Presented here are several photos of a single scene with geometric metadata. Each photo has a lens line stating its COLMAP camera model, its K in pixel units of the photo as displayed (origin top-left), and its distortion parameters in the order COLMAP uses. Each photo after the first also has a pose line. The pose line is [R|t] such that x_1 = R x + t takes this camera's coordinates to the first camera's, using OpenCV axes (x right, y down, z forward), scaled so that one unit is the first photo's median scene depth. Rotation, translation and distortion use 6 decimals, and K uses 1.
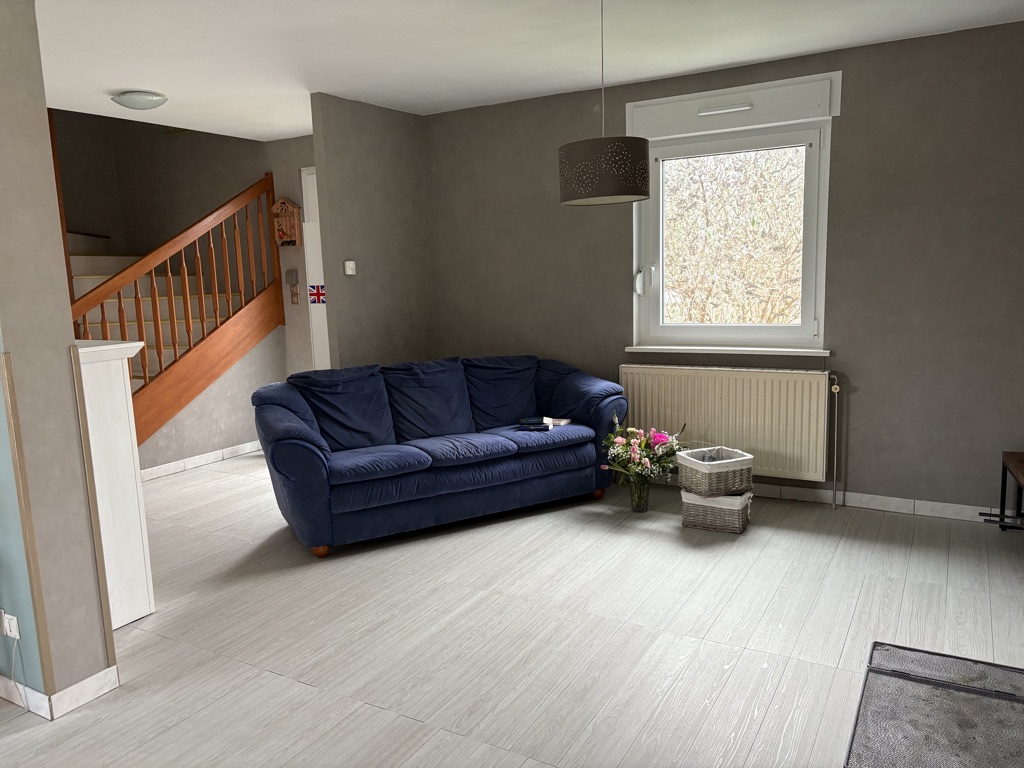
lens RADIAL K [[768.7, 0, 516.3], [0, 768.7, 390.7], [0, 0, 1]] dist [0.019767, 0.005086]
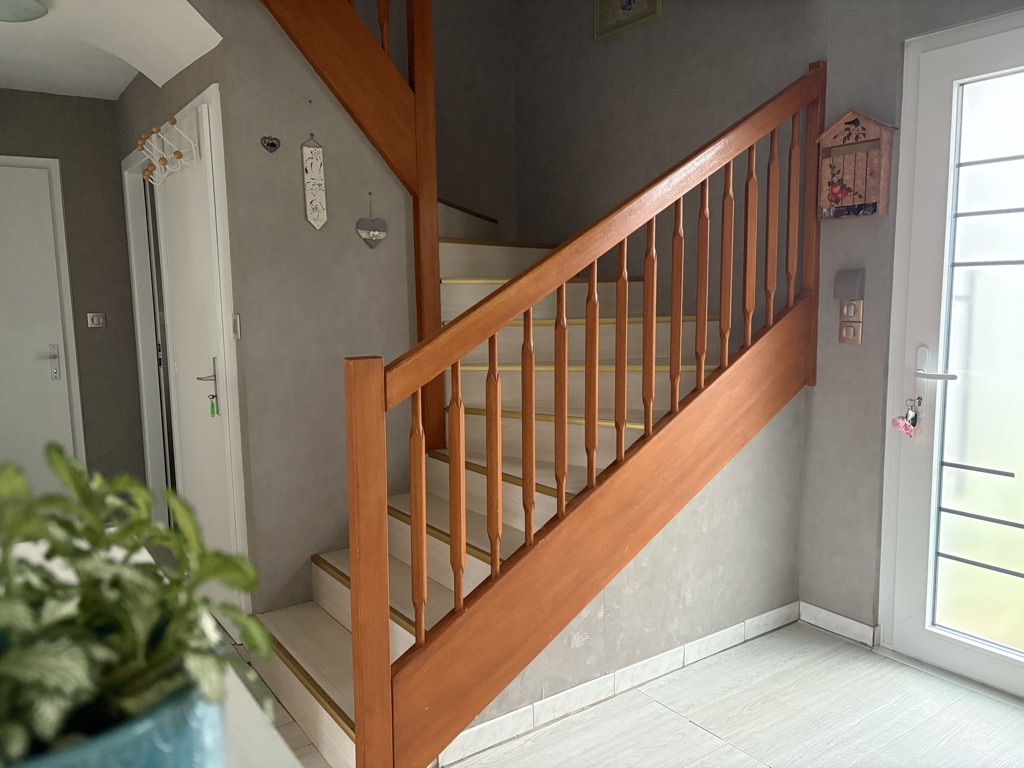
lens RADIAL K [[768.7, 0, 510.5], [0, 768.7, 384.4], [0, 0, 1]] dist [0.019767, 0.005086]
pose [[0.908711, 0.064171, -0.412464, -0.293565], [-0.076461, 0.996983, -0.013344, -0.069124], [0.410363, 0.043664, 0.910876, 0.519159]]
